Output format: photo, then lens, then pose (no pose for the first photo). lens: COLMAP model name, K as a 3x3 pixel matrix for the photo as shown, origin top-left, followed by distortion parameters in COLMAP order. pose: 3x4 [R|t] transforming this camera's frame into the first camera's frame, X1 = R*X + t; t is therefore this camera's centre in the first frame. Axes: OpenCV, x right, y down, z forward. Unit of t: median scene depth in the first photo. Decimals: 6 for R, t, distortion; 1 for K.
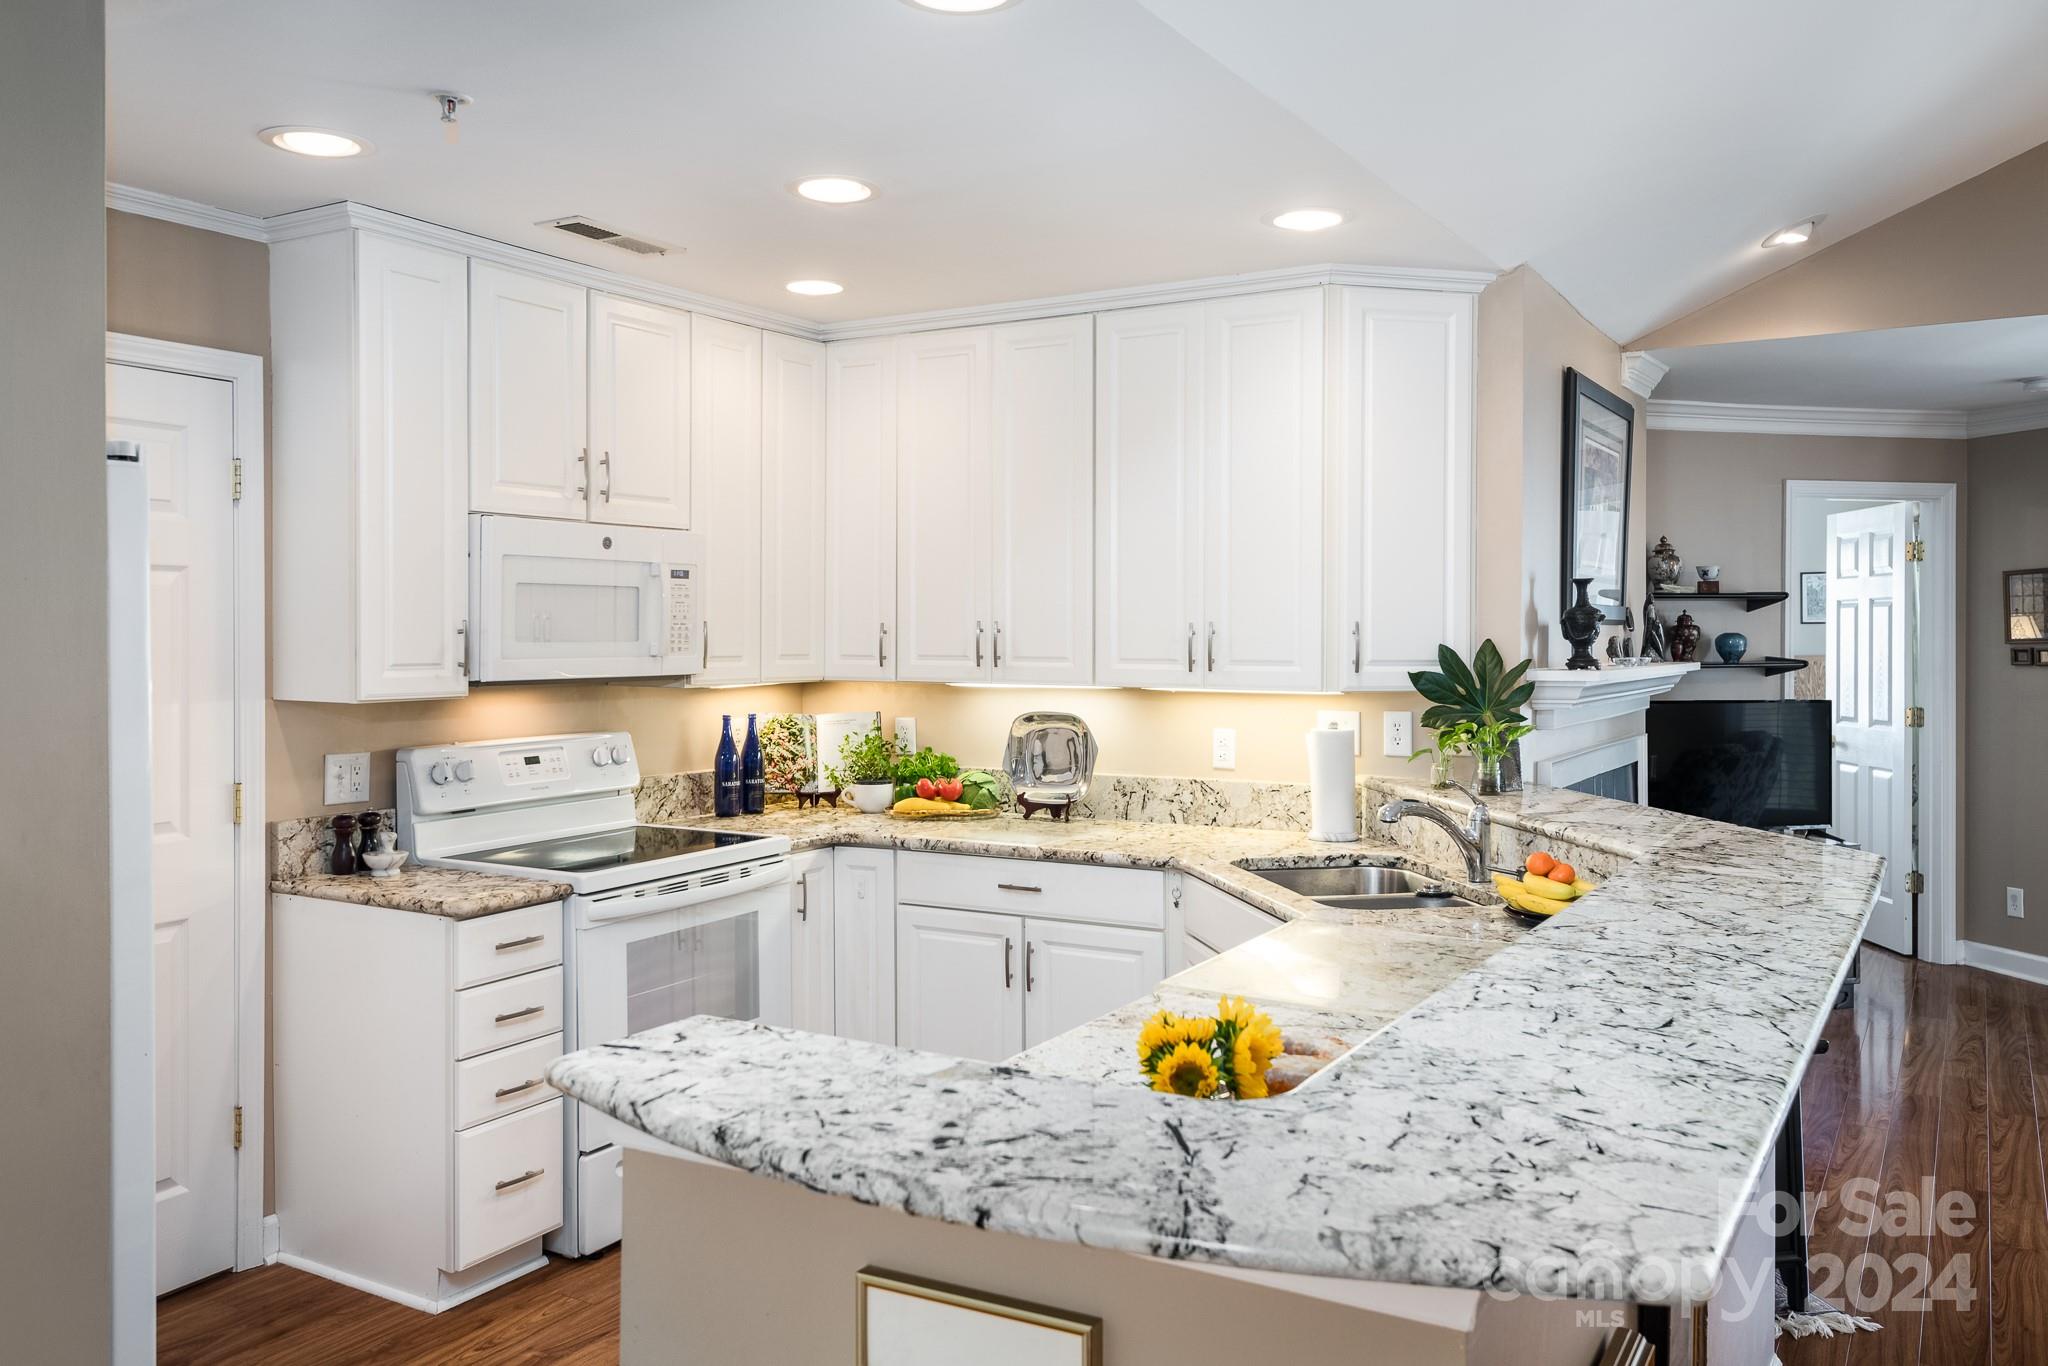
lens RADIAL K [[1595.3, 0, 1023.5], [0, 1595.3, 643.7], [0, 0, 1]] dist [0.037733, 0.001022]
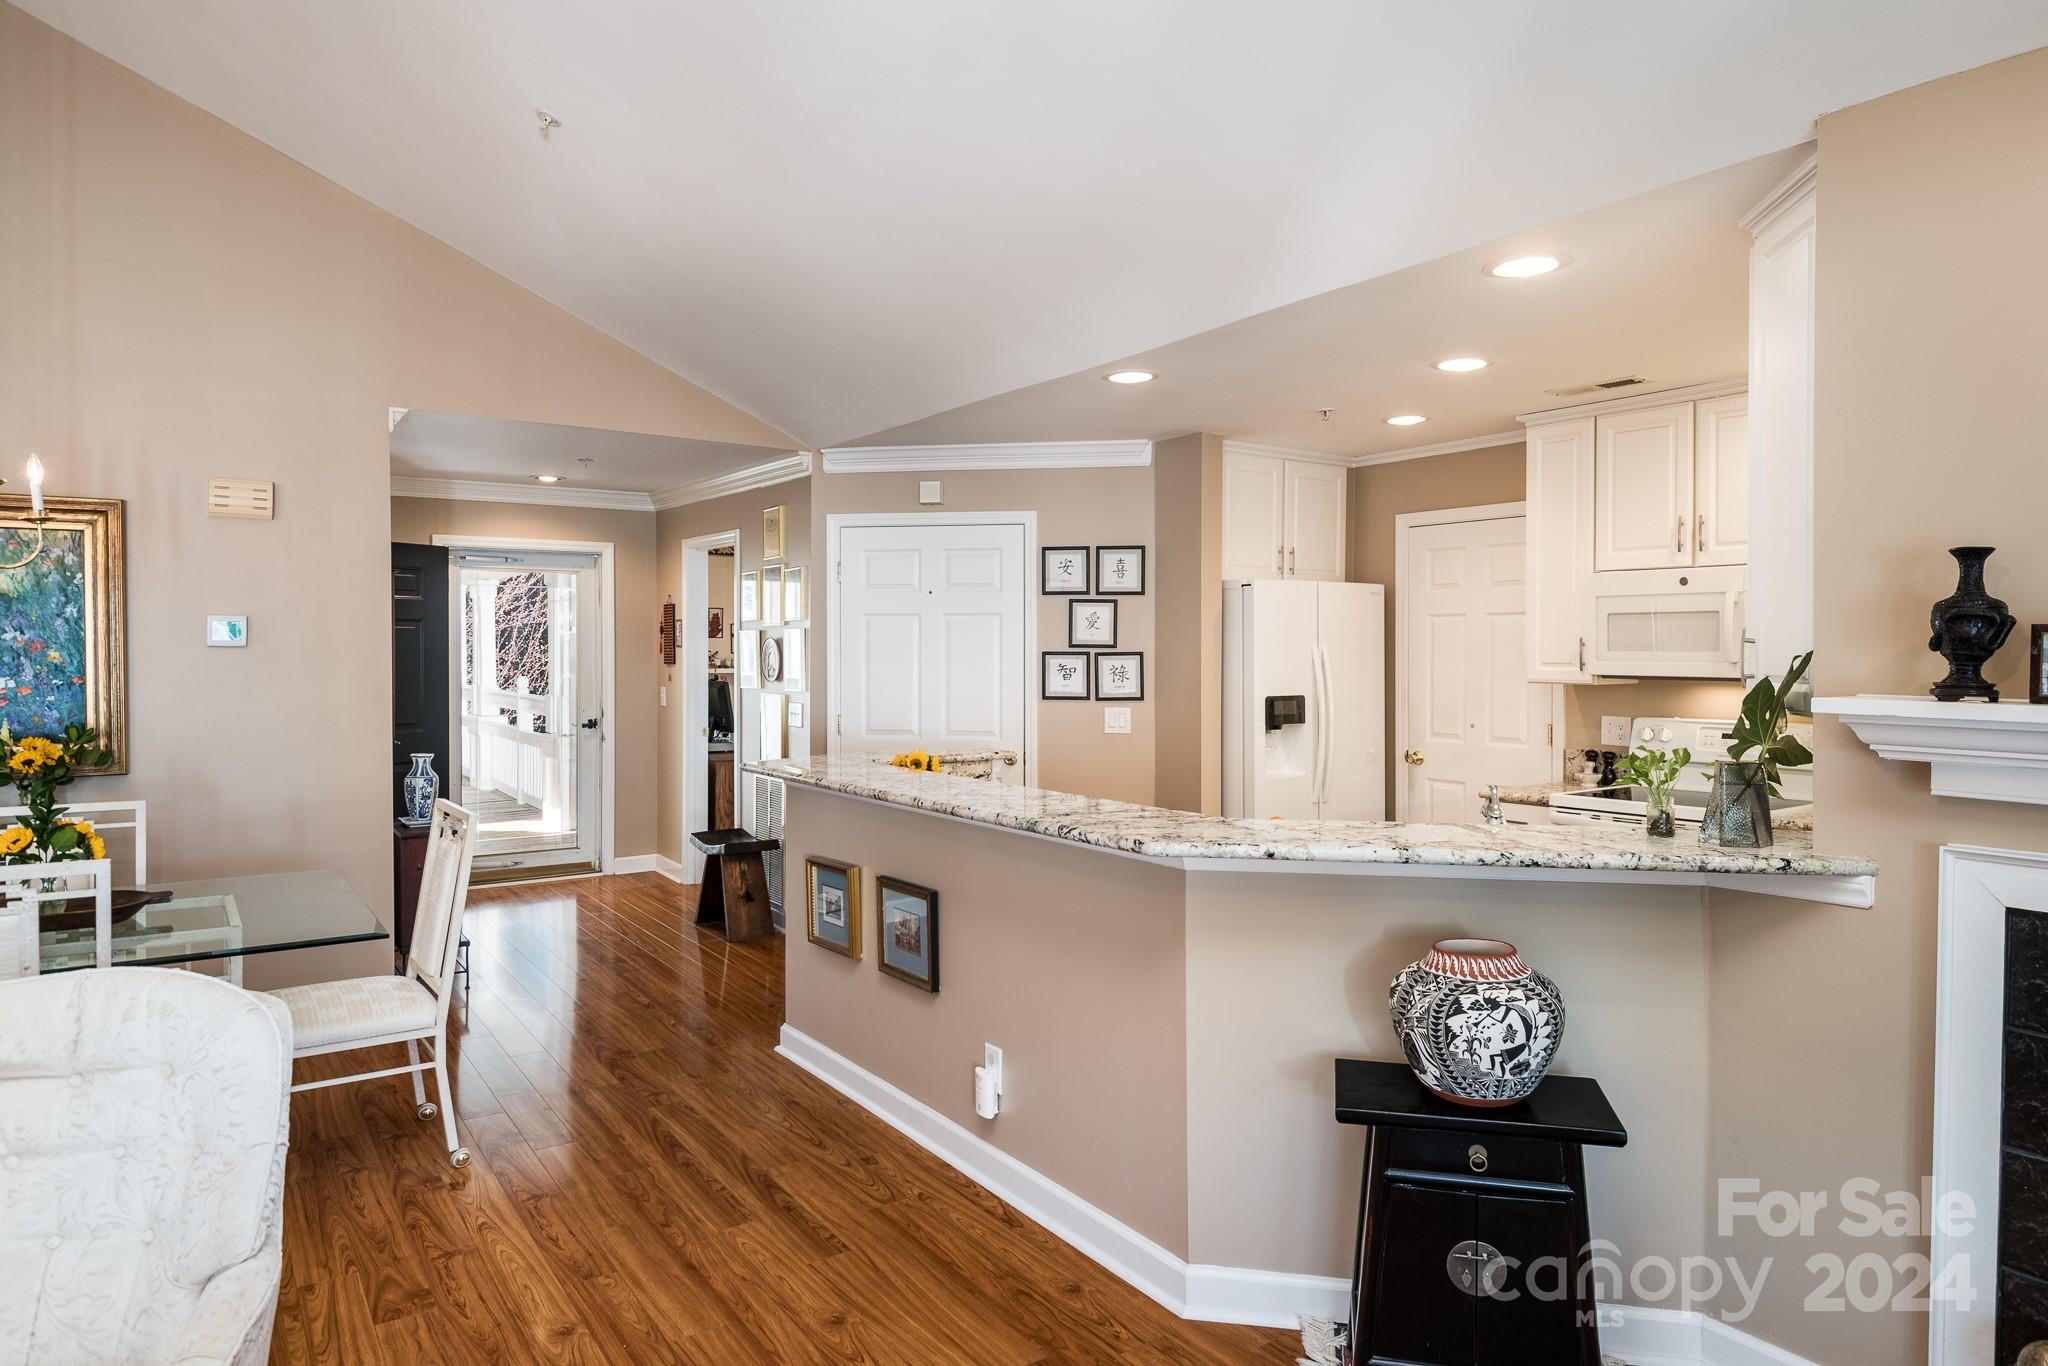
lens RADIAL K [[1239.6, 0, 1024.0], [0, 1239.6, 683.0], [0, 0, 1]] dist [-0.004861, 0.000620]
pose [[-0.419707, 0.023864, -0.907346, 0.858295], [-0.010183, 0.999468, 0.030997, -0.000983], [0.907603, 0.022249, -0.419240, 0.820622]]
